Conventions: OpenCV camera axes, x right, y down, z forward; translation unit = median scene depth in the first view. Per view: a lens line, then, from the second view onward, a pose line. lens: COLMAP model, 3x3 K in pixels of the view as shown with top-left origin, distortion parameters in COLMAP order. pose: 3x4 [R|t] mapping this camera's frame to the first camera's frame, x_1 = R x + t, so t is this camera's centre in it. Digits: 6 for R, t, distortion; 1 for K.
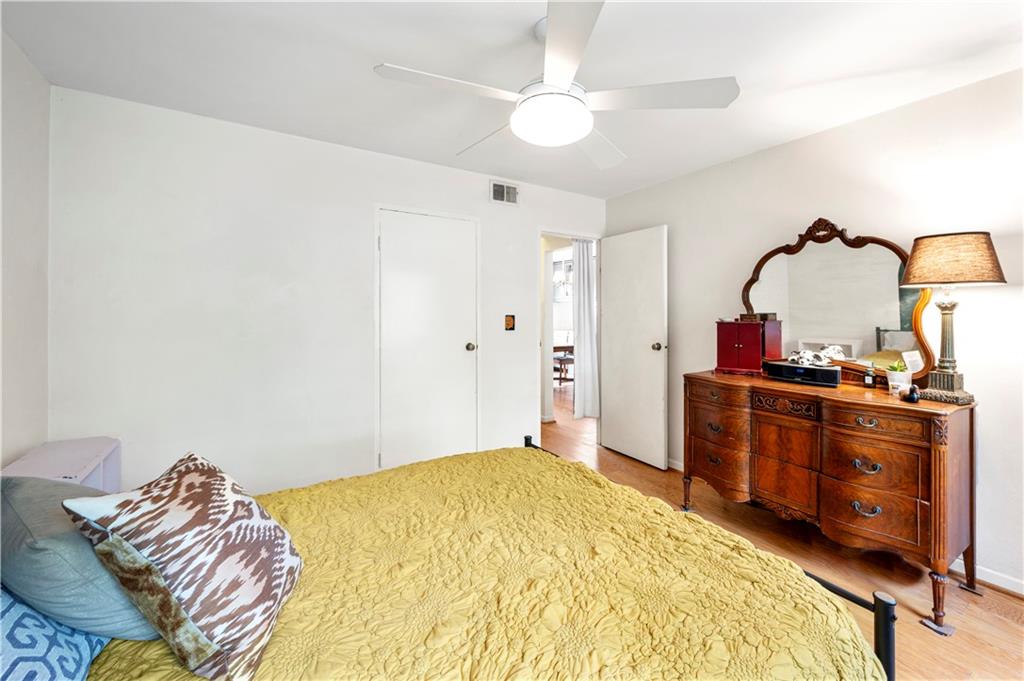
lens RADIAL K [[422.9, 0, 511.4], [0, 422.9, 307.8], [0, 0, 1]] dist [-0.000112, 0.000006]
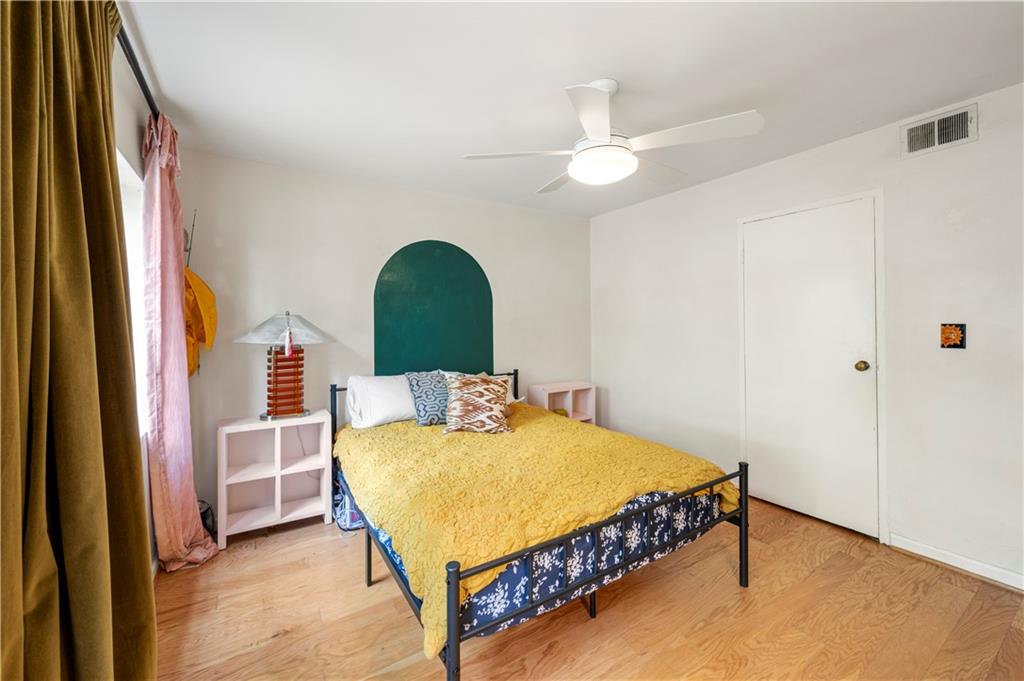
lens RADIAL K [[407.7, 0, 514.8], [0, 407.7, 319.7], [0, 0, 1]] dist [-0.000732, -0.000017]
pose [[-0.007257, -0.008574, -0.999937, 0.622901], [0.022691, 0.999704, -0.008737, 0.002039], [0.999716, -0.022753, -0.007060, 0.376182]]
